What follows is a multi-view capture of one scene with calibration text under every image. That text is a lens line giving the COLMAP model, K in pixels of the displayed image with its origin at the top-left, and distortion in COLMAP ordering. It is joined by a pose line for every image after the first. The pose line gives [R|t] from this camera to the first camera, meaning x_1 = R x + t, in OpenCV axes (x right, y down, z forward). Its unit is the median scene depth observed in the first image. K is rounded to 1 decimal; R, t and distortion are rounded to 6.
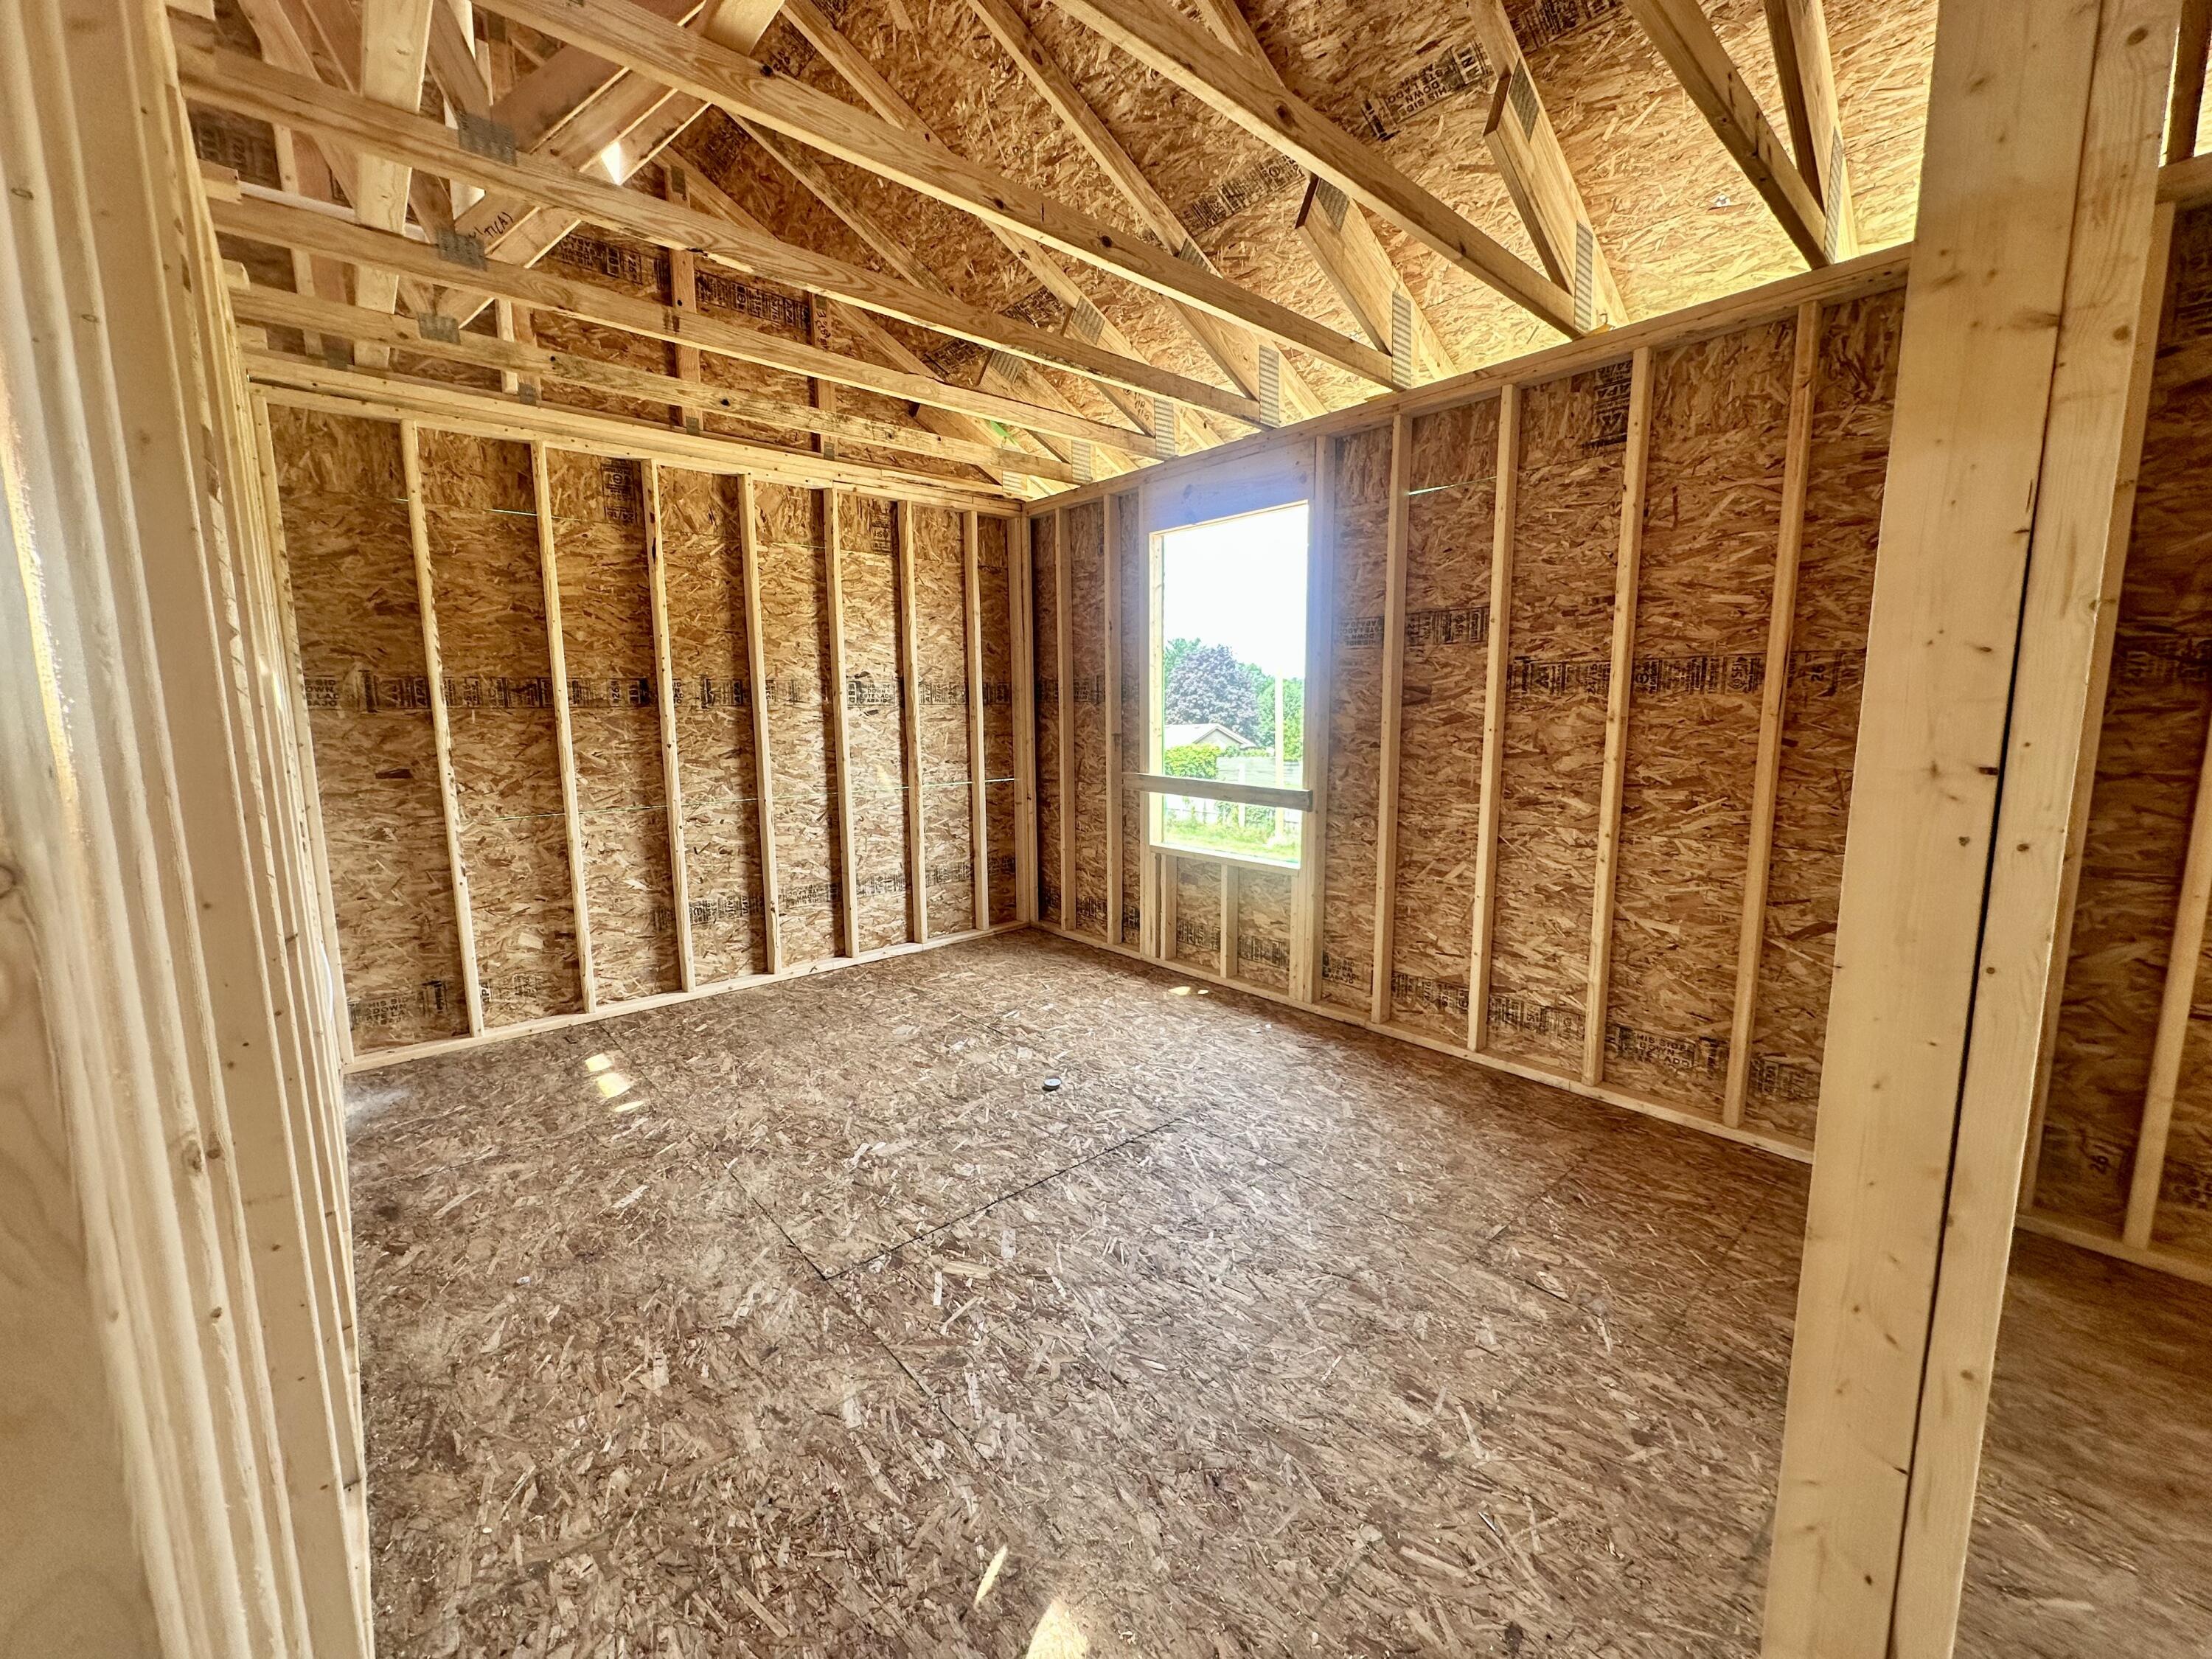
lens RADIAL K [[879.5, 0, 1106.0], [0, 879.5, 829.5], [0, 0, 1]] dist [-0.000785, 0.000134]
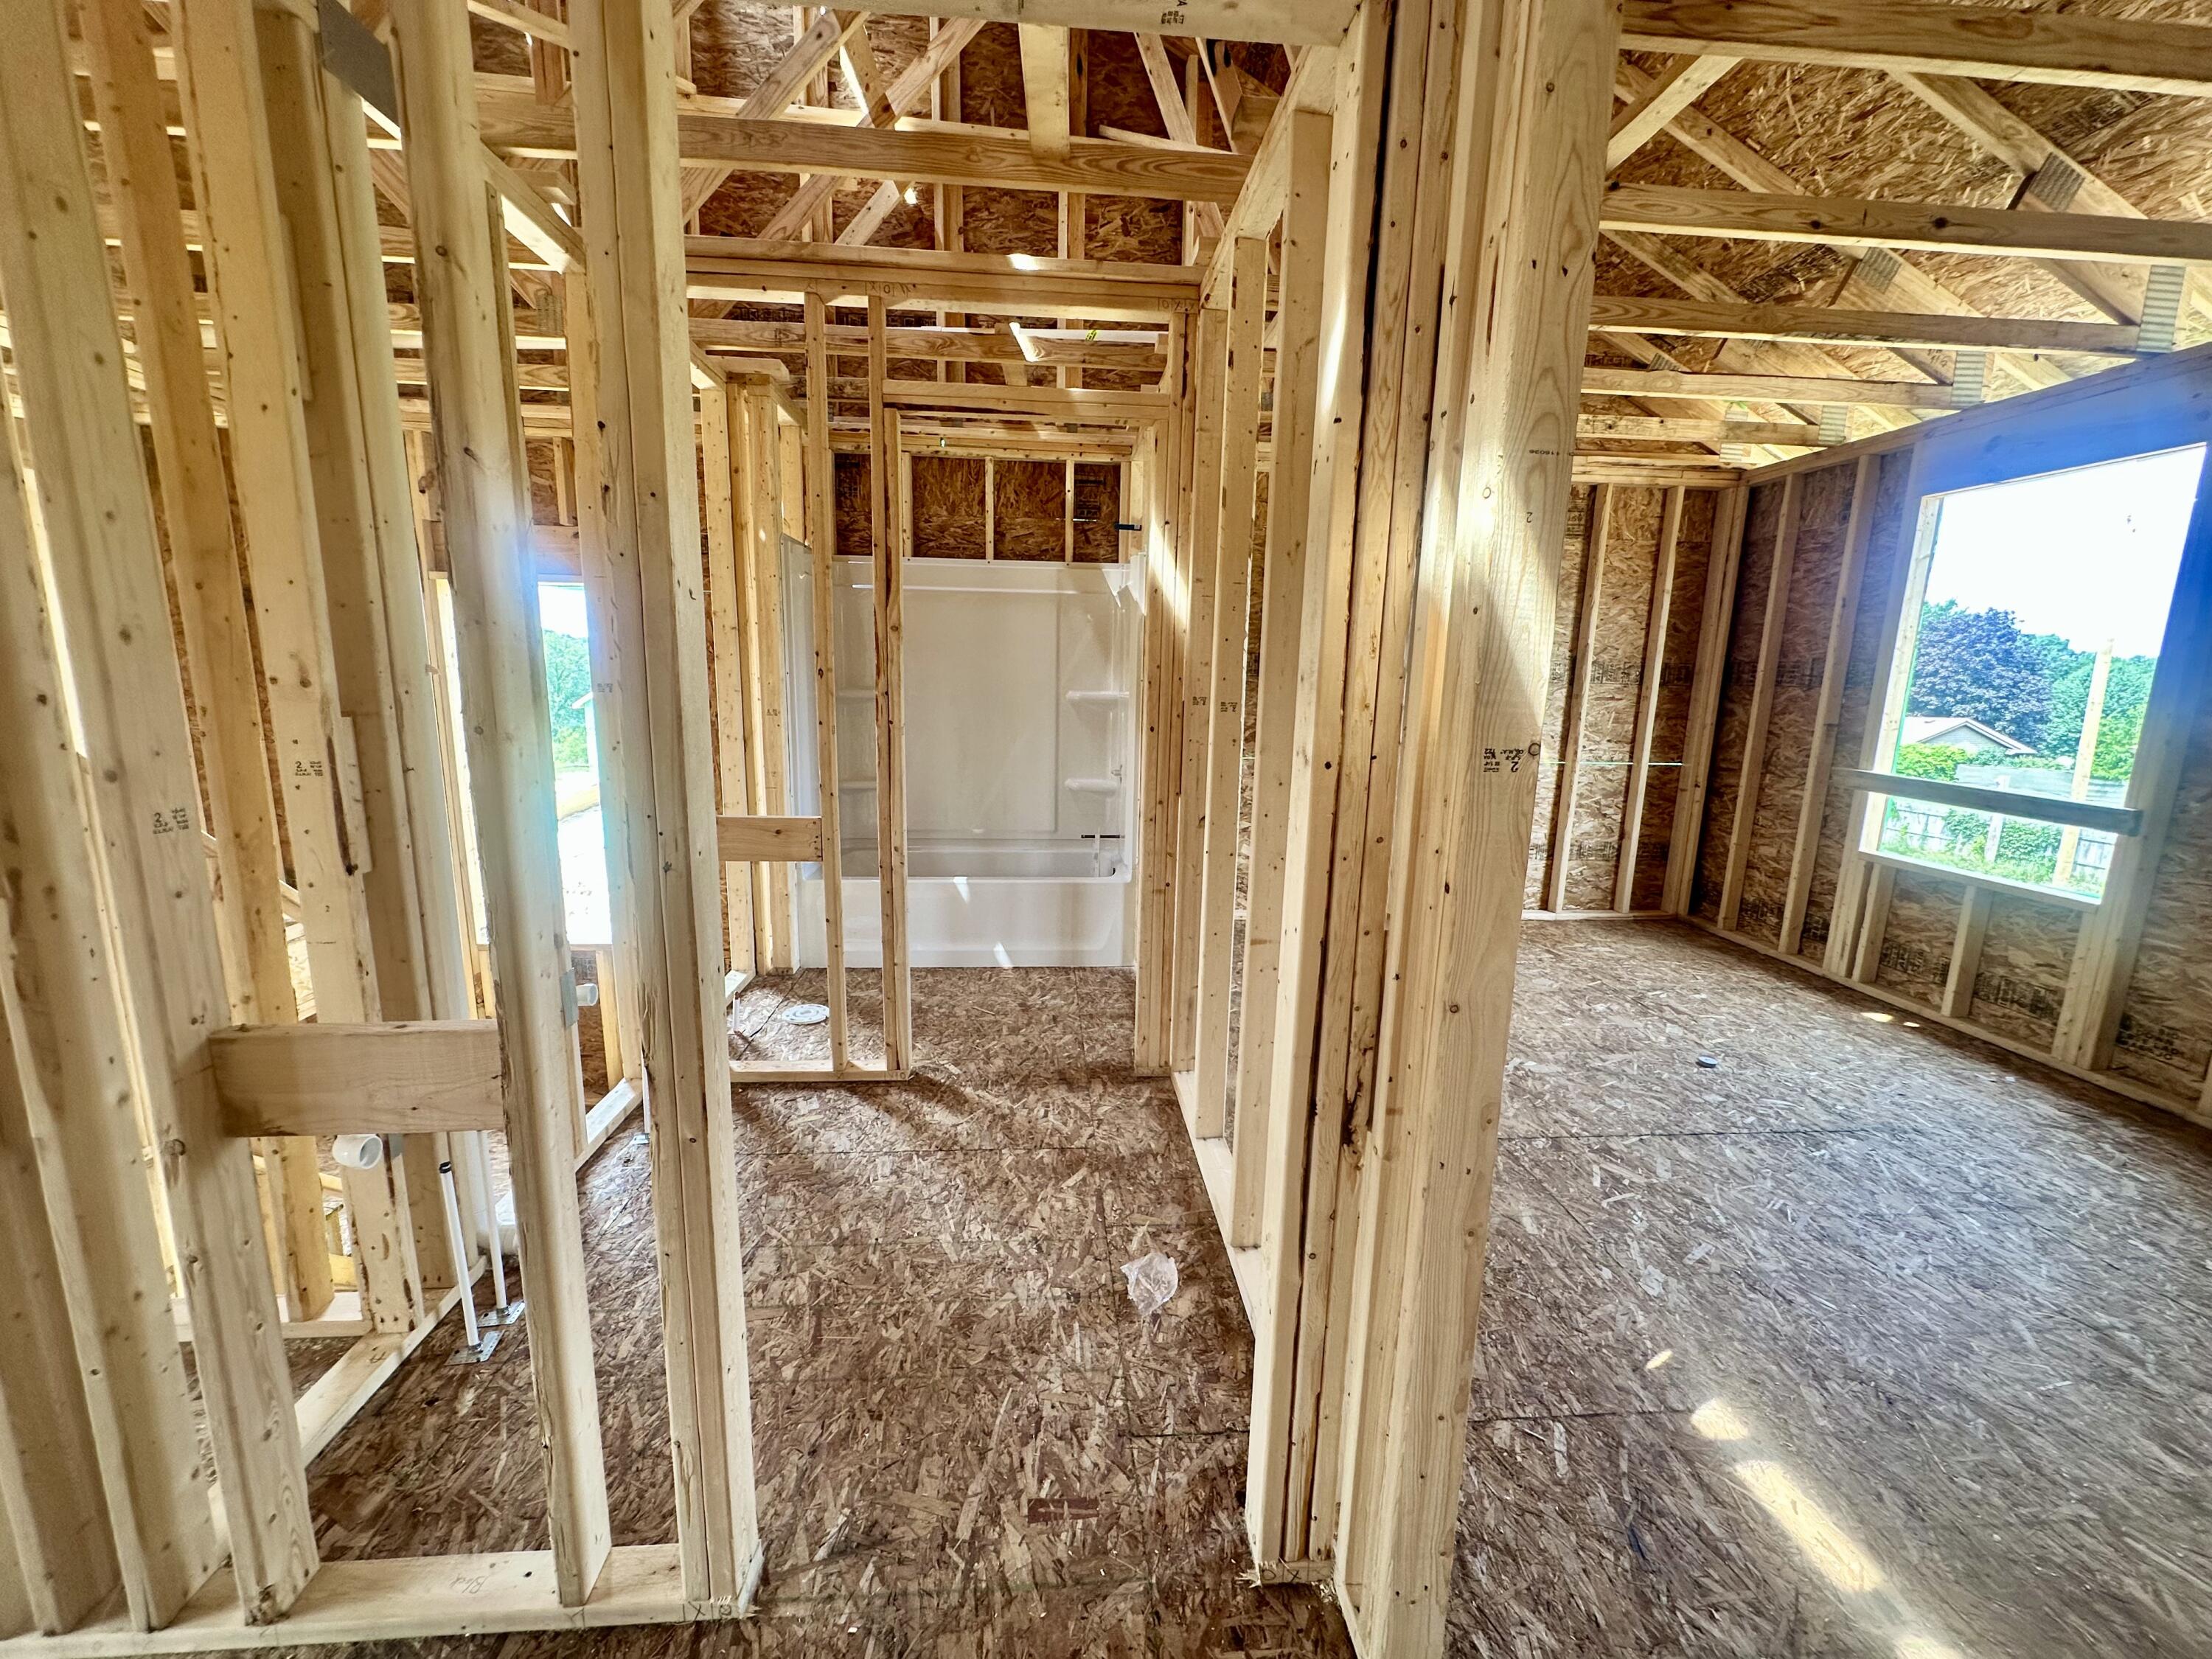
lens RADIAL K [[879.5, 0, 1106.0], [0, 879.5, 829.5], [0, 0, 1]] dist [-0.000785, 0.000134]
pose [[0.797518, 0.133833, -0.588264, -0.040197], [-0.114195, 0.990945, 0.070628, 0.021649], [0.592389, 0.010850, 0.805579, -0.181306]]
